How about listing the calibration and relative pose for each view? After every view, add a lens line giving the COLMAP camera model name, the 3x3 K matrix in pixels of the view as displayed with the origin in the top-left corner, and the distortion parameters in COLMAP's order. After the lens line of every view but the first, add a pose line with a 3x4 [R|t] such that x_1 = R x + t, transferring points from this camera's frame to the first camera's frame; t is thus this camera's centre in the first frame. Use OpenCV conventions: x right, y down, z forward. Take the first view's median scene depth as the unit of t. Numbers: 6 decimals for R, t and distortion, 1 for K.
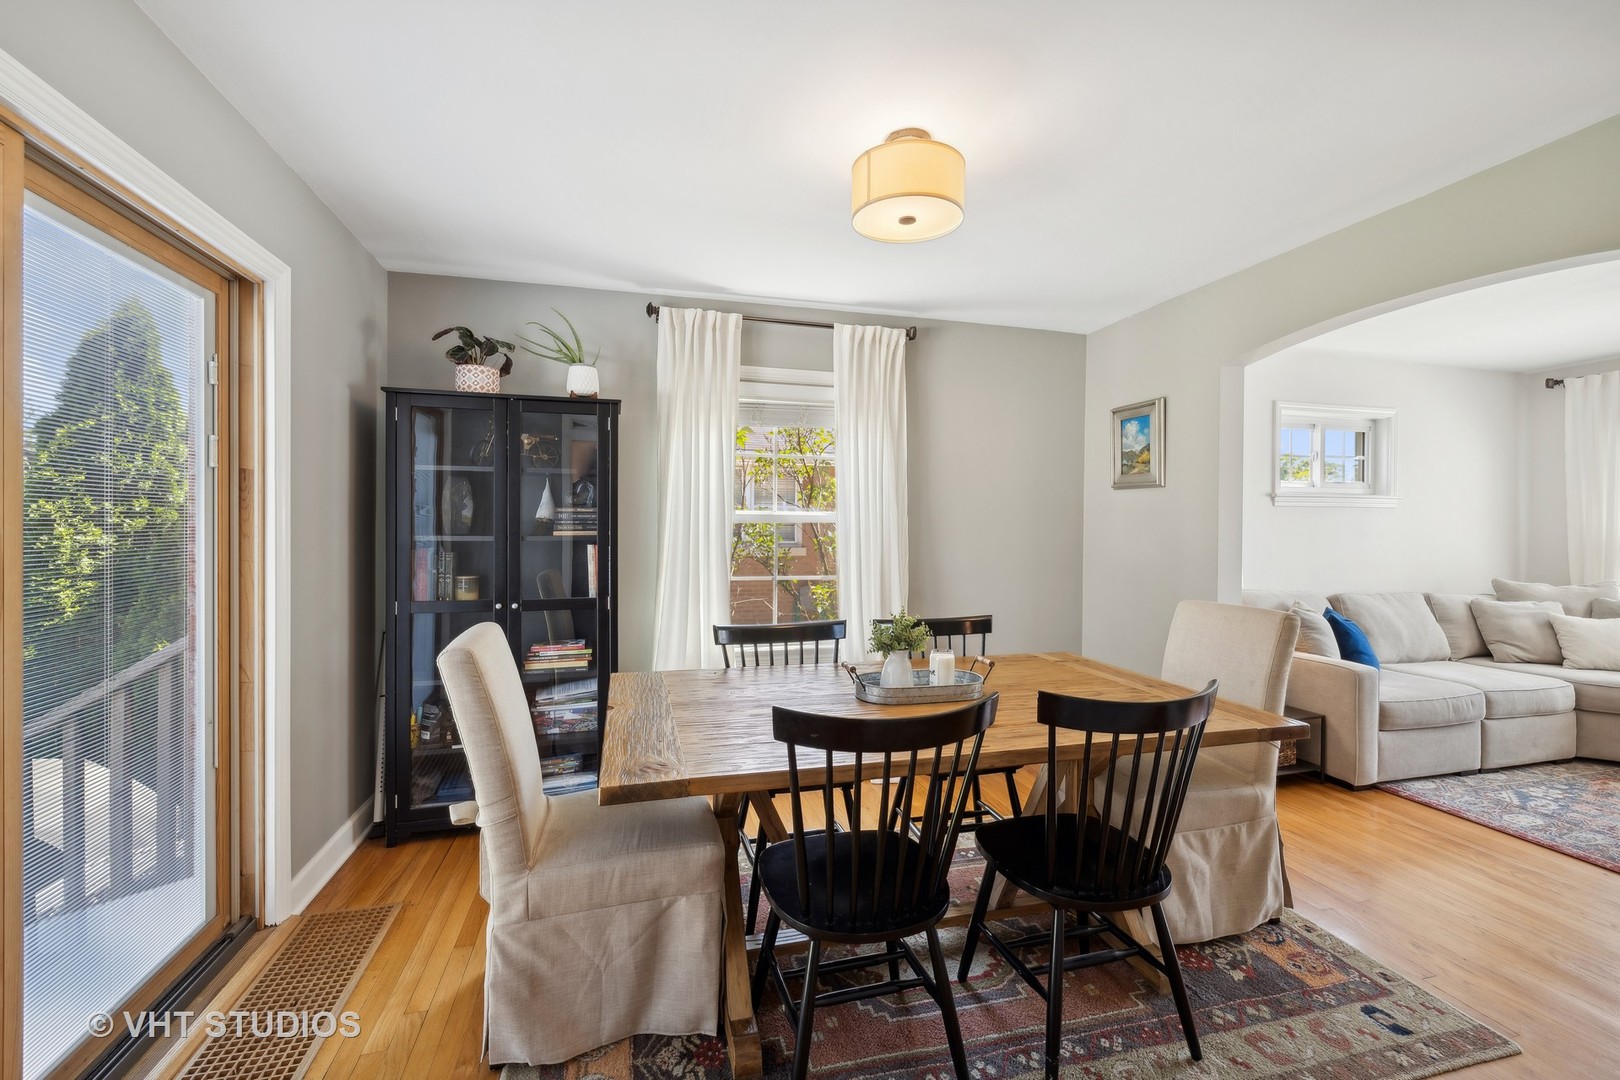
lens RADIAL K [[694.6, 0, 813.8], [0, 694.6, 524.0], [0, 0, 1]] dist [0.001026, -0.000213]
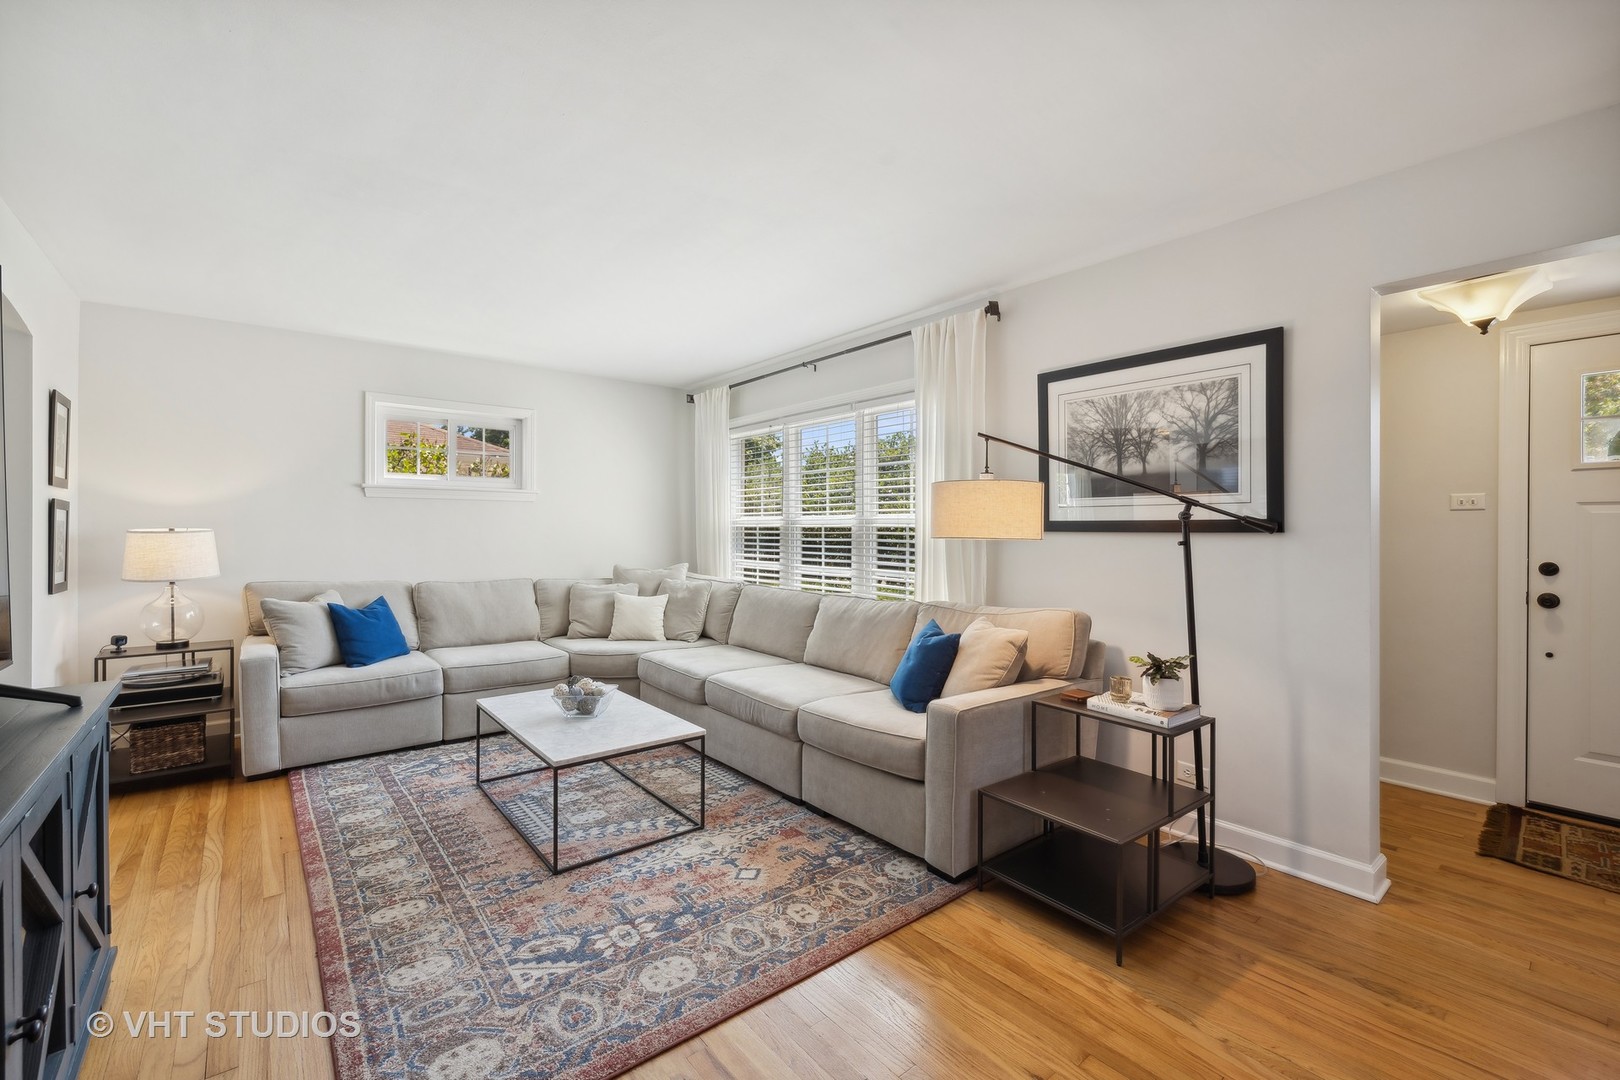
lens RADIAL K [[688.6, 0, 808.5], [0, 688.6, 531.1], [0, 0, 1]] dist [0.002049, 0.000221]
pose [[0.915588, -0.003516, 0.402103, 0.910722], [0.001050, 0.999979, 0.006352, 0.018928], [-0.402117, -0.005394, 0.915572, -0.177178]]
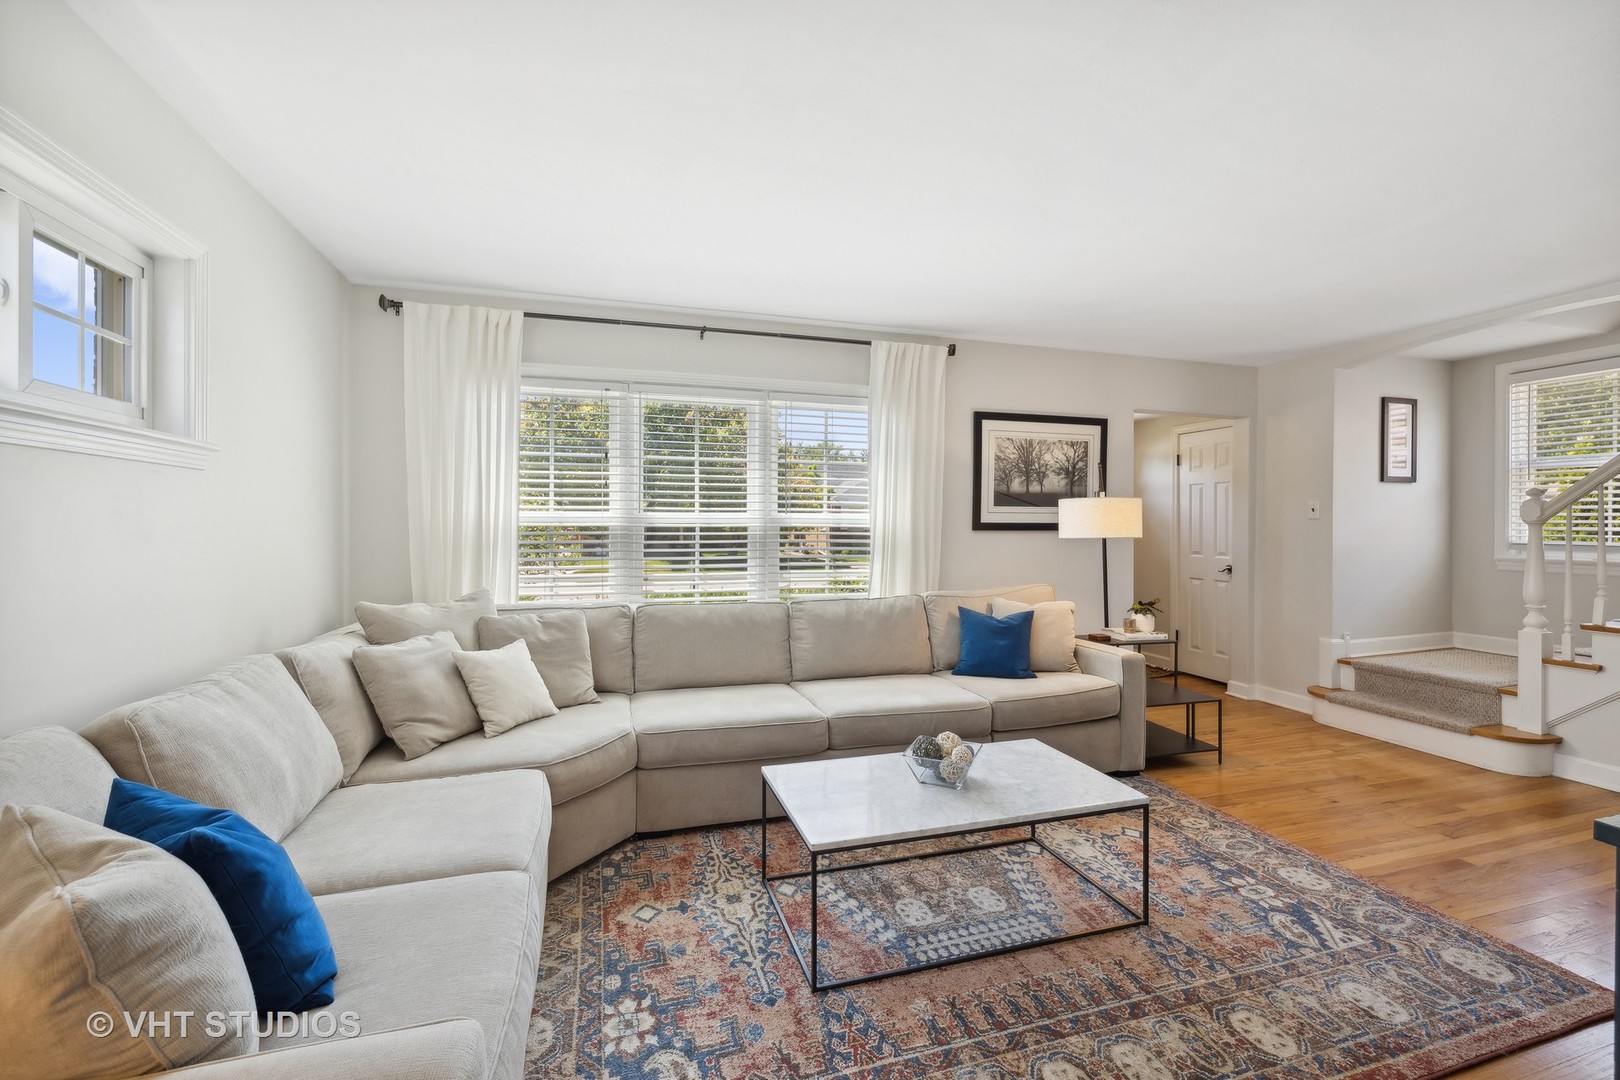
lens RADIAL K [[694.6, 0, 813.8], [0, 694.6, 524.0], [0, 0, 1]] dist [0.001026, -0.000213]
pose [[-0.039635, -0.007320, 0.999187, 0.433431], [-0.003390, 0.999968, 0.007191, 0.008200], [-0.999208, -0.003102, -0.039658, 0.717576]]
